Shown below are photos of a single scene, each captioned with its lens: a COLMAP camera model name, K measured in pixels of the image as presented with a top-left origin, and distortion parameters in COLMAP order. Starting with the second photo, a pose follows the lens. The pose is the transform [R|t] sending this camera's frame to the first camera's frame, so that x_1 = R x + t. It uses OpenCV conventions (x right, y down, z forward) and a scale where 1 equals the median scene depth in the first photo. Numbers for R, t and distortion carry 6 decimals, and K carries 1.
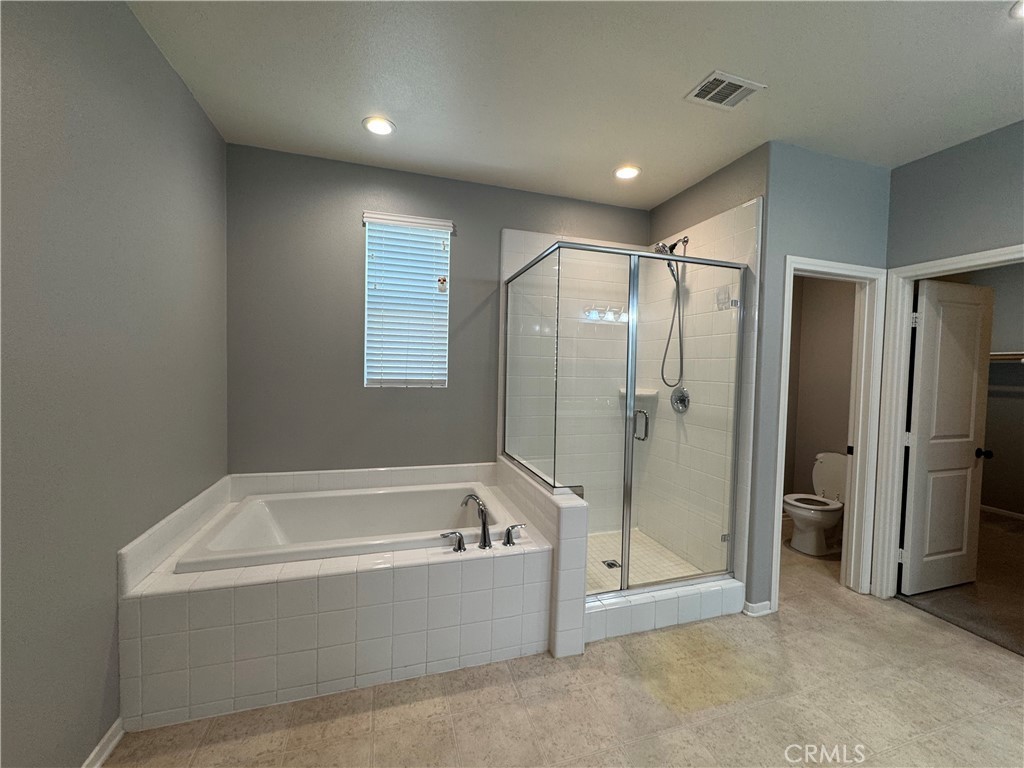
lens RADIAL K [[409.0, 0, 512.9], [0, 409.0, 383.6], [0, 0, 1]] dist [-0.001416, 0.000677]
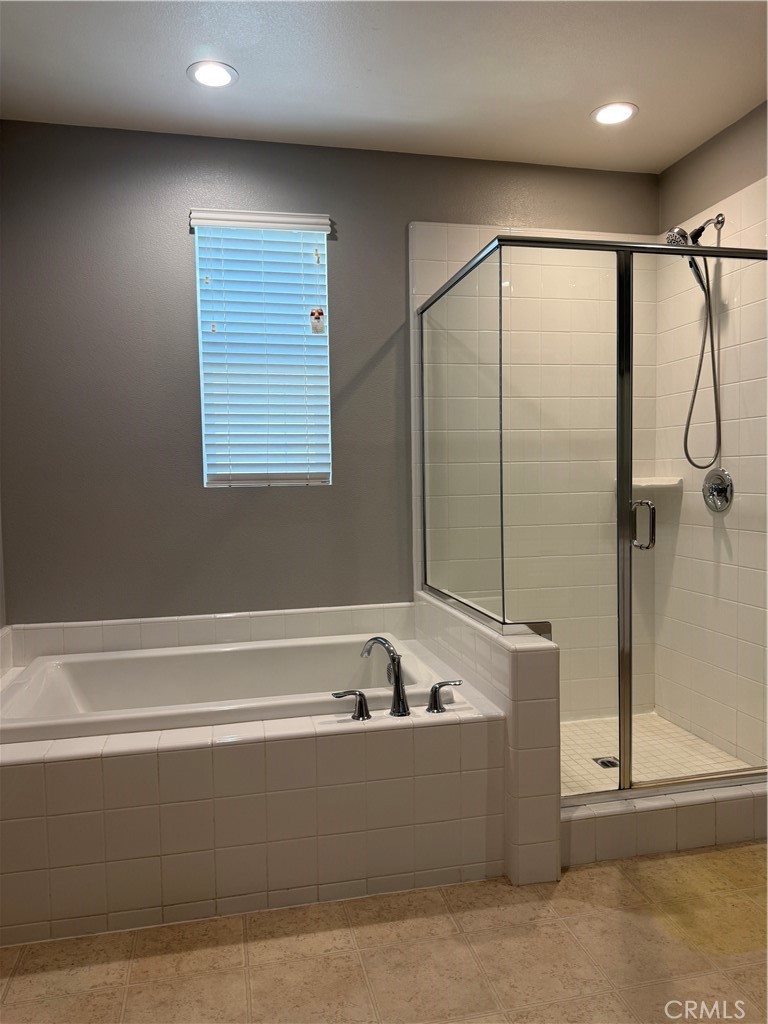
lens RADIAL K [[723.0, 0, 380.7], [0, 723.0, 515.6], [0, 0, 1]] dist [0.034447, -0.031814]
pose [[0.995854, -0.034865, -0.084019, 0.008558], [0.036467, 0.999180, 0.017614, 0.053093], [0.083336, -0.020605, 0.996308, -0.134240]]
